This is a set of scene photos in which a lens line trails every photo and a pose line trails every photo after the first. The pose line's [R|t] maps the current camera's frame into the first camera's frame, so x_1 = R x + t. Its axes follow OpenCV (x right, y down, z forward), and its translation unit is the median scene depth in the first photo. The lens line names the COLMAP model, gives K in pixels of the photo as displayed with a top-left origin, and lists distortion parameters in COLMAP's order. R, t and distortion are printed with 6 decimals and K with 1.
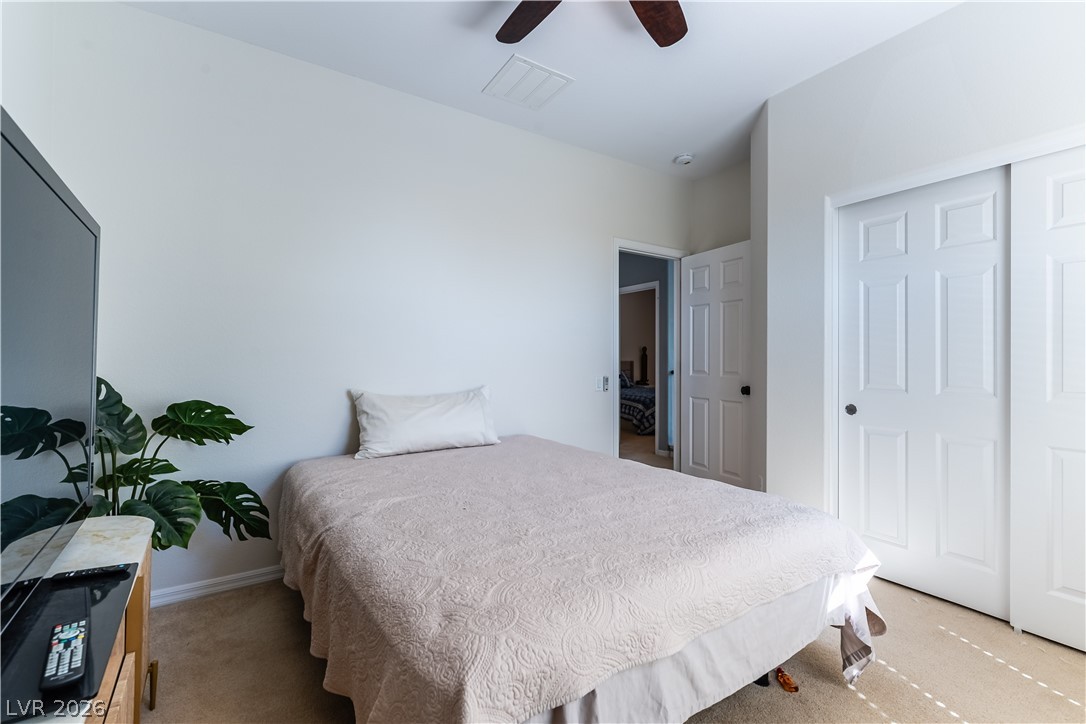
lens RADIAL K [[469.8, 0, 543.9], [0, 469.8, 359.8], [0, 0, 1]] dist [0.000218, 0.000715]
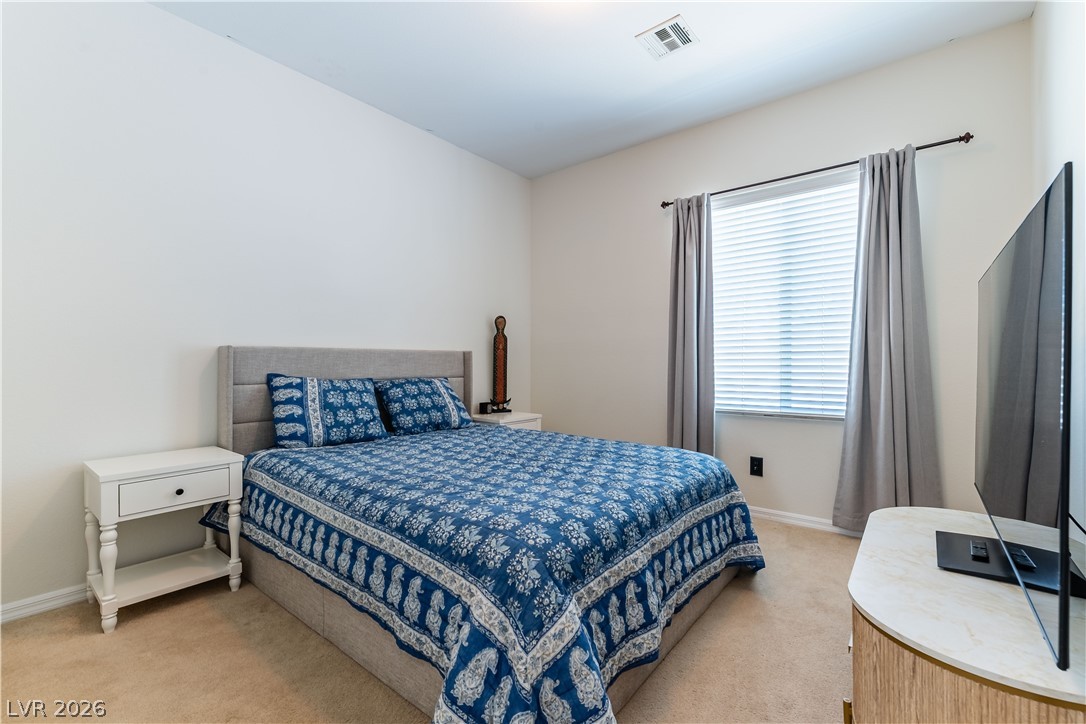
lens RADIAL K [[469.8, 0, 543.5], [0, 469.8, 364.3], [0, 0, 1]] dist [0.000218, 0.000715]
pose [[0.951826, 0.005517, 0.306590, 0.169728], [-0.007005, 0.999968, 0.003752, 0.013409], [-0.306560, -0.005718, 0.951834, 0.812846]]
